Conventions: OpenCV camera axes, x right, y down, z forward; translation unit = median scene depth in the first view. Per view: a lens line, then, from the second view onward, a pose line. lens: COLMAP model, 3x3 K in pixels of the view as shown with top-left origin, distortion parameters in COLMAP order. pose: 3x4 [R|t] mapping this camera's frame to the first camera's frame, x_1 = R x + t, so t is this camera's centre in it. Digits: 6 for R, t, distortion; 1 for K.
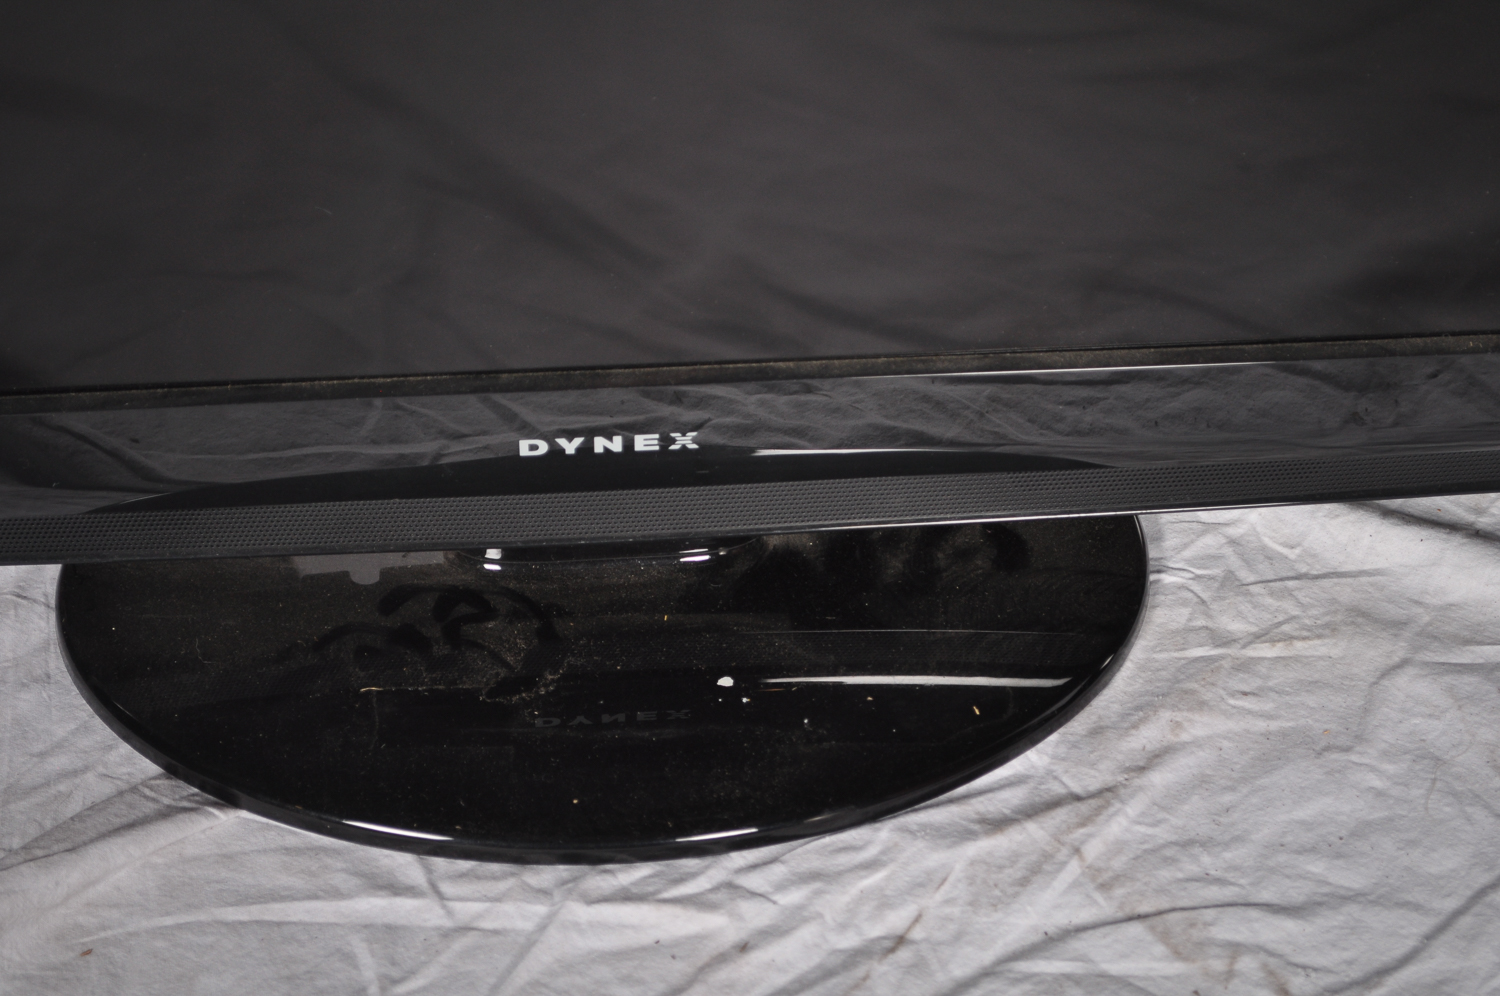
lens RADIAL K [[2961.5, 0, 750.0], [0, 2961.5, 498.0], [0, 0, 1]] dist [0.068647, 0.067194]
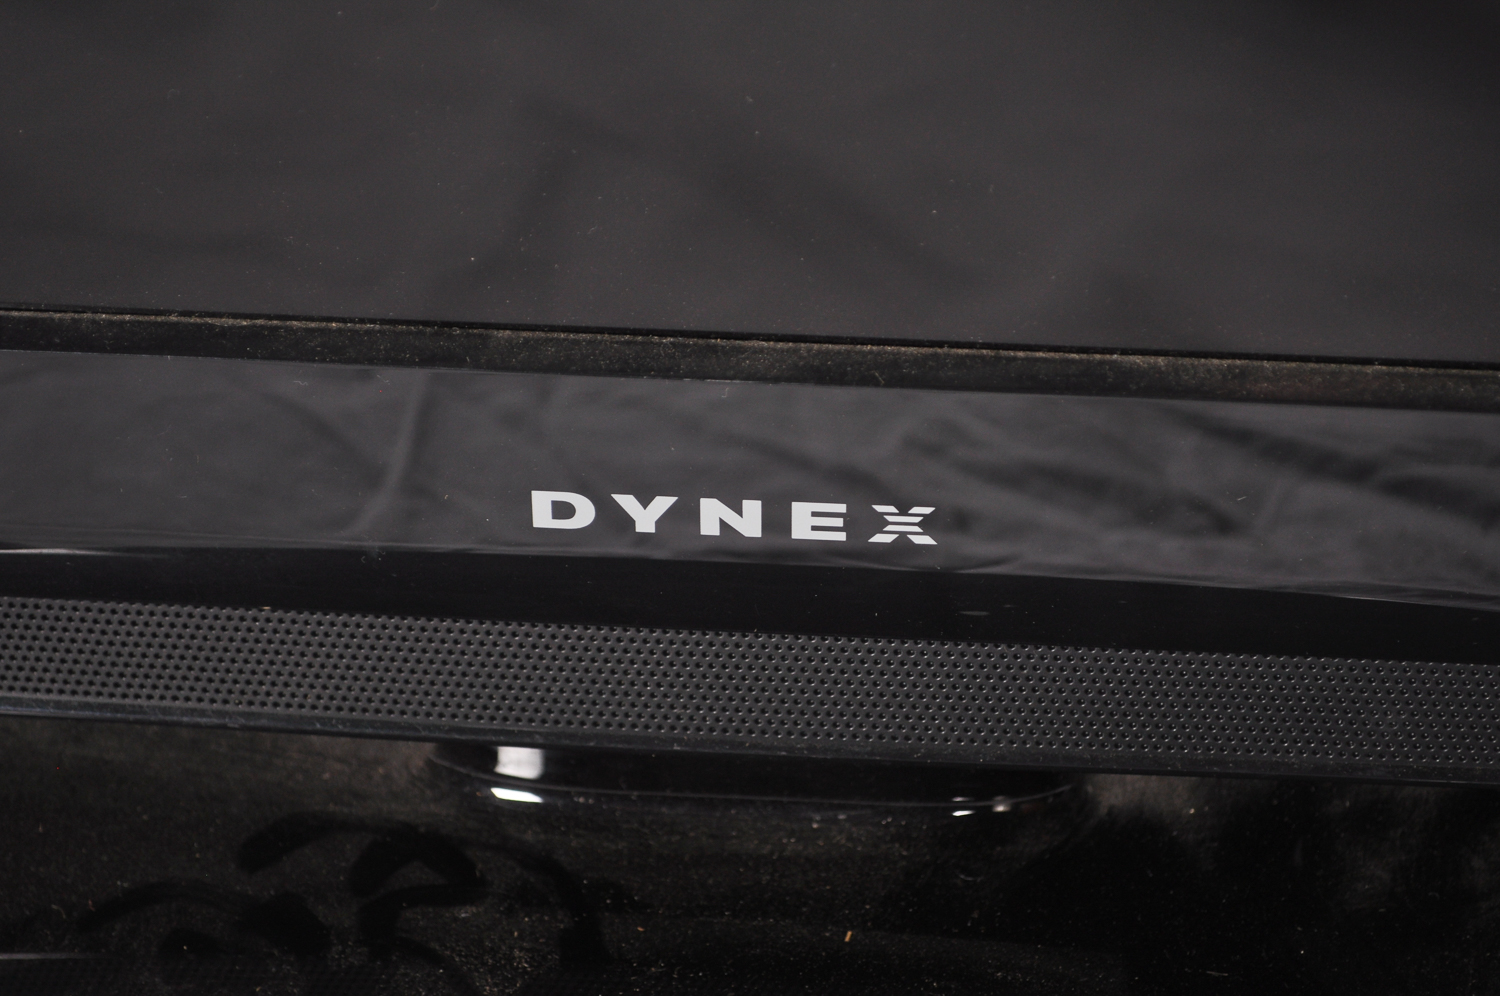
lens RADIAL K [[3419.4, 0, 750.0], [0, 3419.4, 498.0], [0, 0, 1]] dist [0.047885, -0.590213]
pose [[0.985521, 0.079345, -0.149844, 0.029793], [-0.095955, 0.989610, -0.107077, 0.031913], [0.139791, 0.119905, 0.982894, 0.482607]]
